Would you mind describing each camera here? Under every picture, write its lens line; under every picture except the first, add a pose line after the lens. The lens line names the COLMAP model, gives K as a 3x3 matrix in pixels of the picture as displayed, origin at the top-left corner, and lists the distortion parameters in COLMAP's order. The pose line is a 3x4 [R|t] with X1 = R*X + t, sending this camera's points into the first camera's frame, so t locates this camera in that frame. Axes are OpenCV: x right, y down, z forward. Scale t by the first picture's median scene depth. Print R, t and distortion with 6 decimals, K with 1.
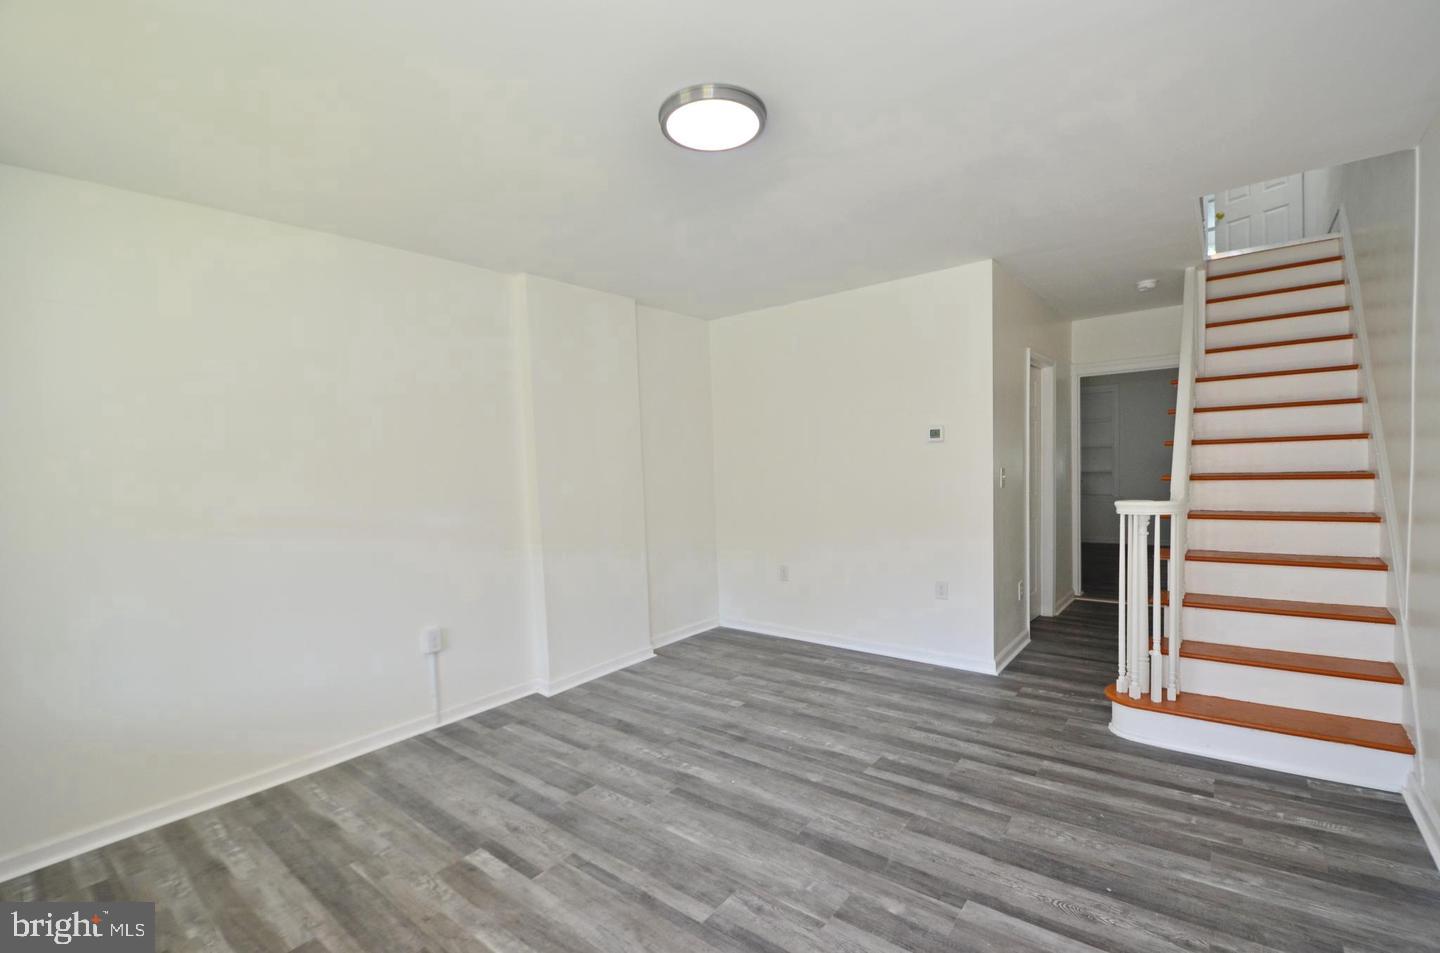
lens RADIAL K [[628.1, 0, 731.9], [0, 628.1, 497.9], [0, 0, 1]] dist [0.020025, -0.027139]
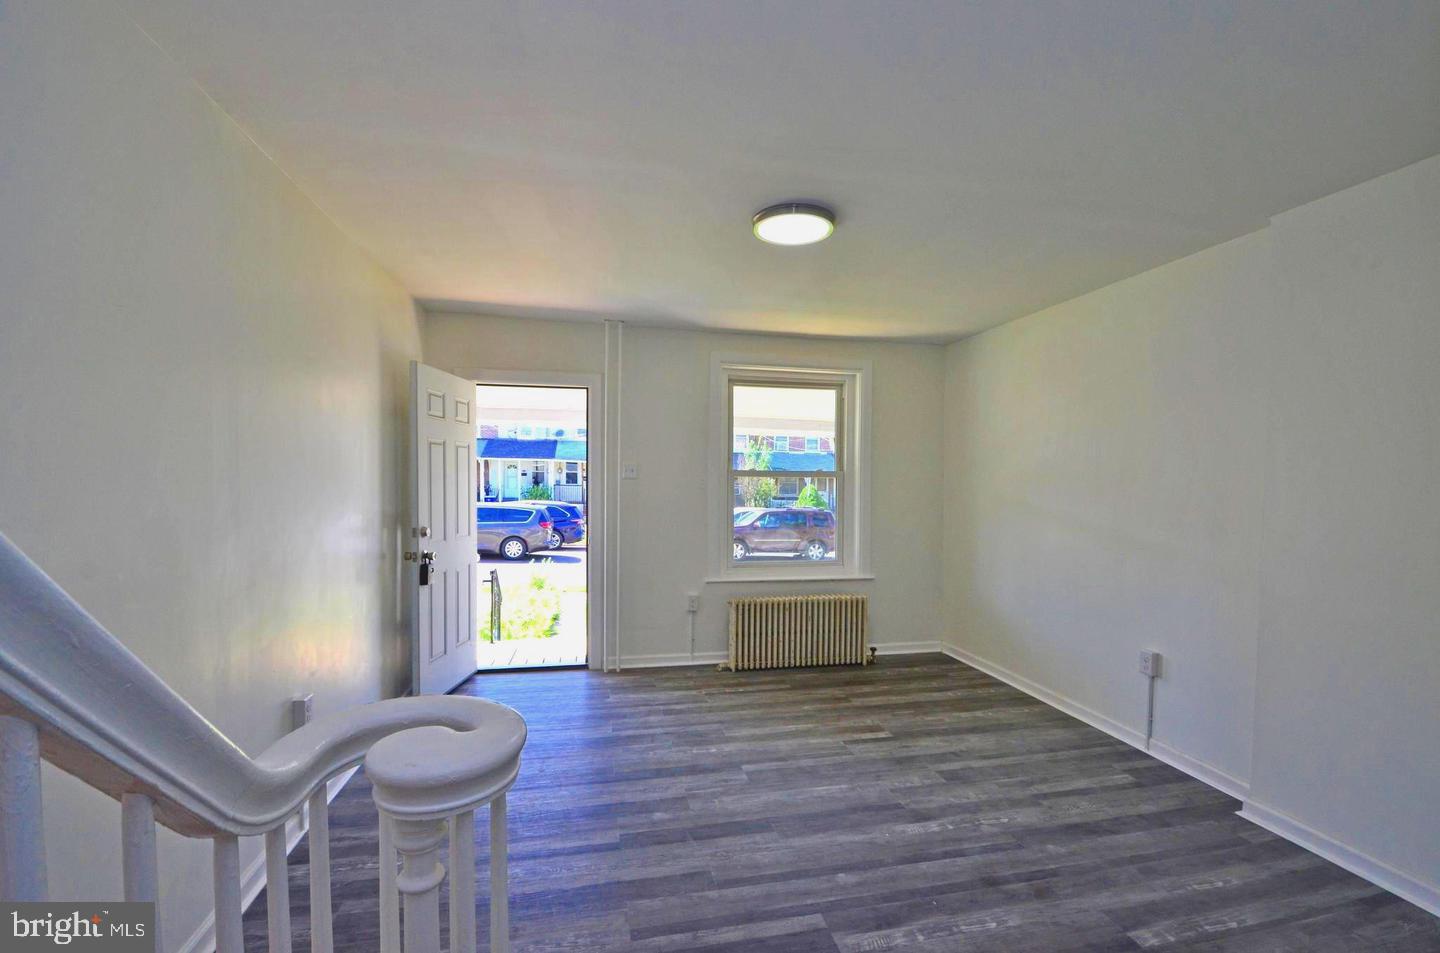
lens RADIAL K [[628.1, 0, 731.9], [0, 628.1, 497.9], [0, 0, 1]] dist [0.020025, -0.027139]
pose [[-0.631687, 0.056606, -0.773155, 0.853171], [-0.033282, 0.994431, 0.099999, -0.129937], [0.774509, 0.088900, -0.626285, 1.389239]]
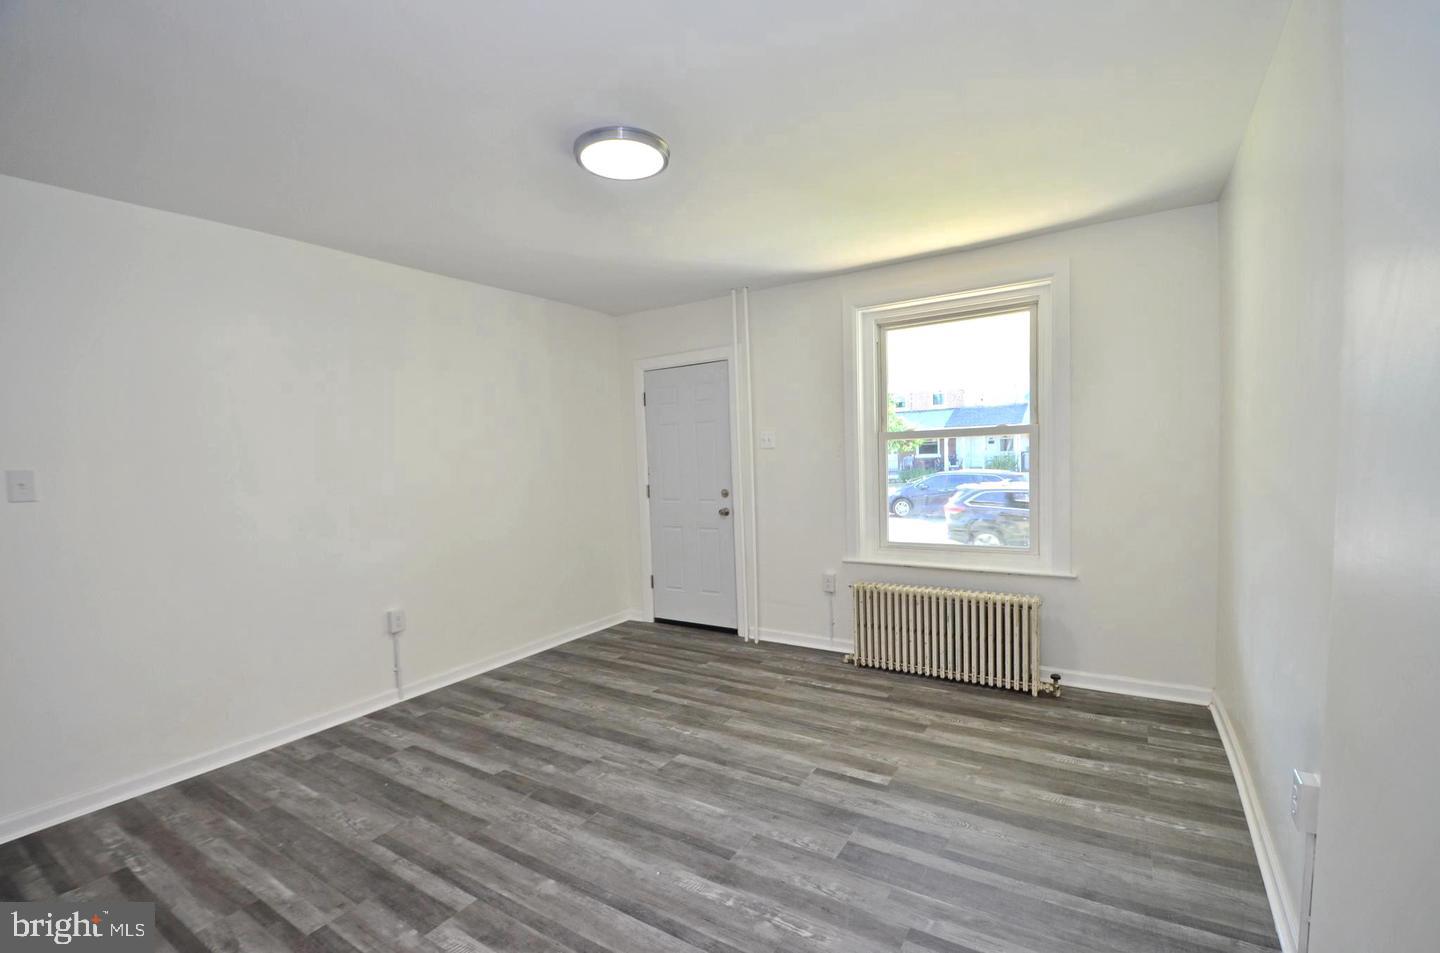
lens RADIAL K [[628.1, 0, 731.9], [0, 628.1, 497.9], [0, 0, 1]] dist [0.020025, -0.027139]
pose [[-0.991193, 0.081910, -0.104055, -0.045947], [0.067543, 0.988569, 0.134794, -0.100758], [0.113907, 0.126578, -0.985395, 1.746241]]
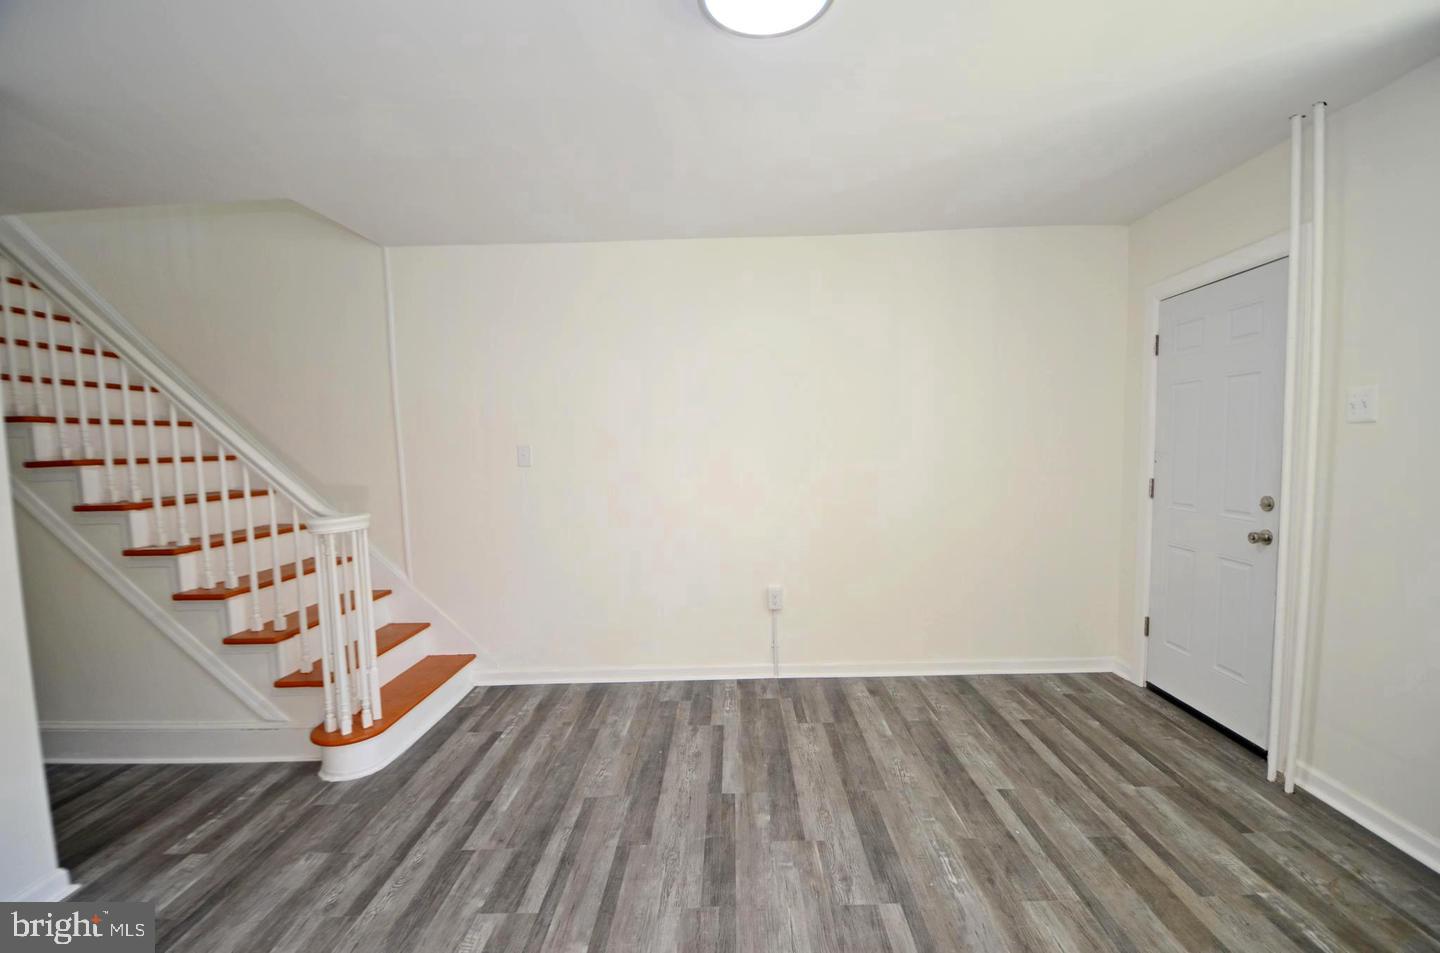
lens RADIAL K [[628.1, 0, 731.9], [0, 628.1, 497.9], [0, 0, 1]] dist [0.020025, -0.027139]
pose [[-0.612271, -0.011106, 0.790570, -0.474415], [0.098965, 0.990961, 0.090567, -0.054829], [-0.784430, 0.133691, -0.605637, 1.230030]]
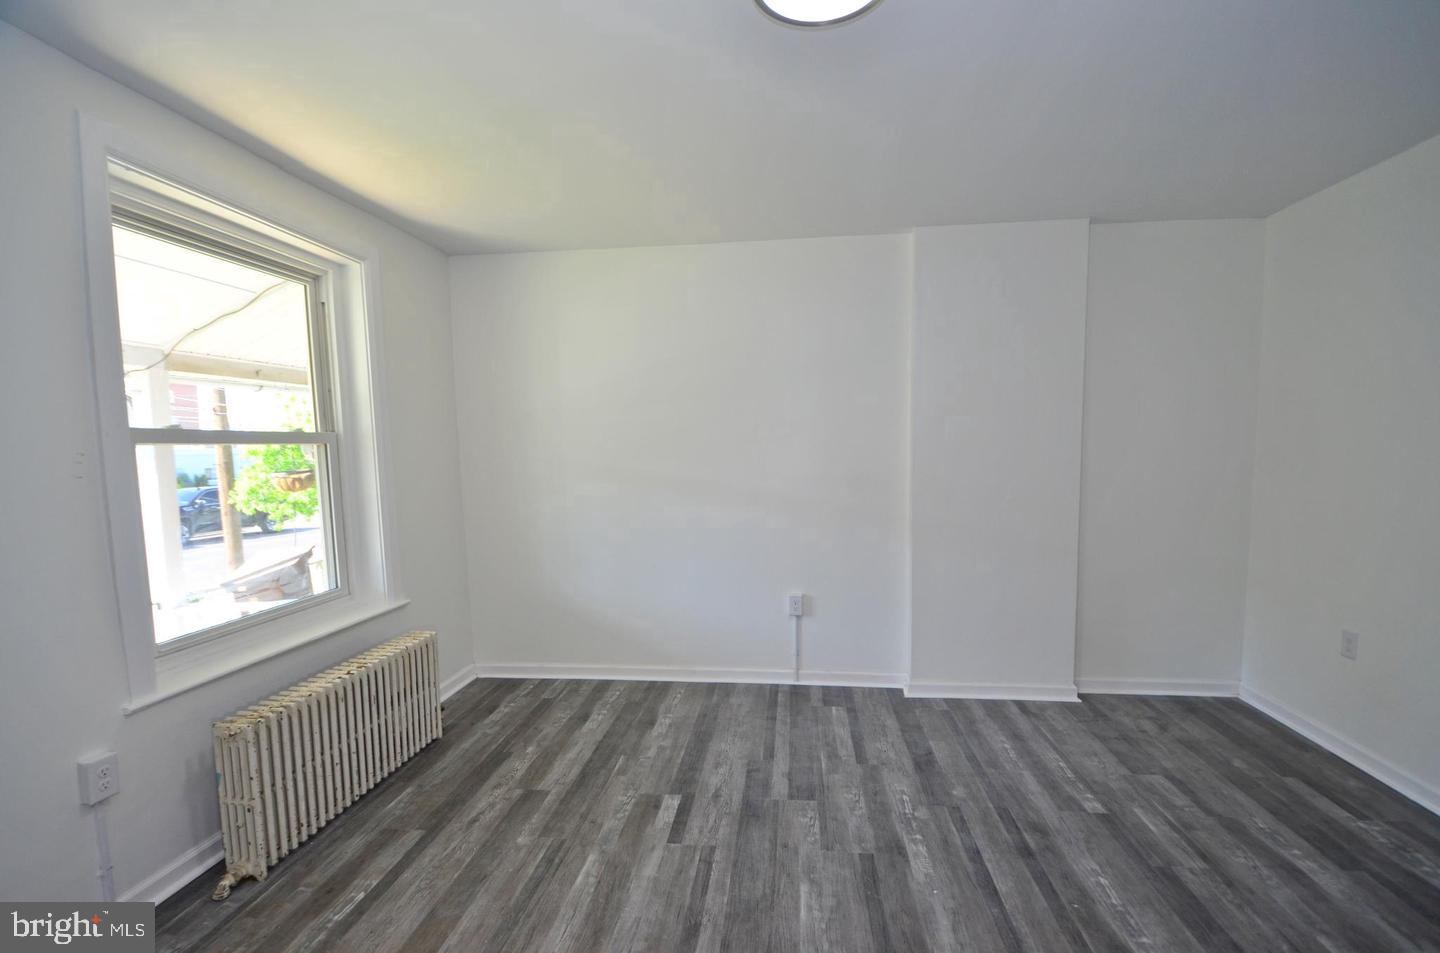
lens RADIAL K [[628.1, 0, 731.9], [0, 628.1, 497.9], [0, 0, 1]] dist [0.020025, -0.027139]
pose [[0.534050, 0.100107, -0.839506, 0.448838], [-0.059129, 0.994956, 0.081028, -0.045085], [0.843383, 0.006366, 0.537275, 0.420720]]
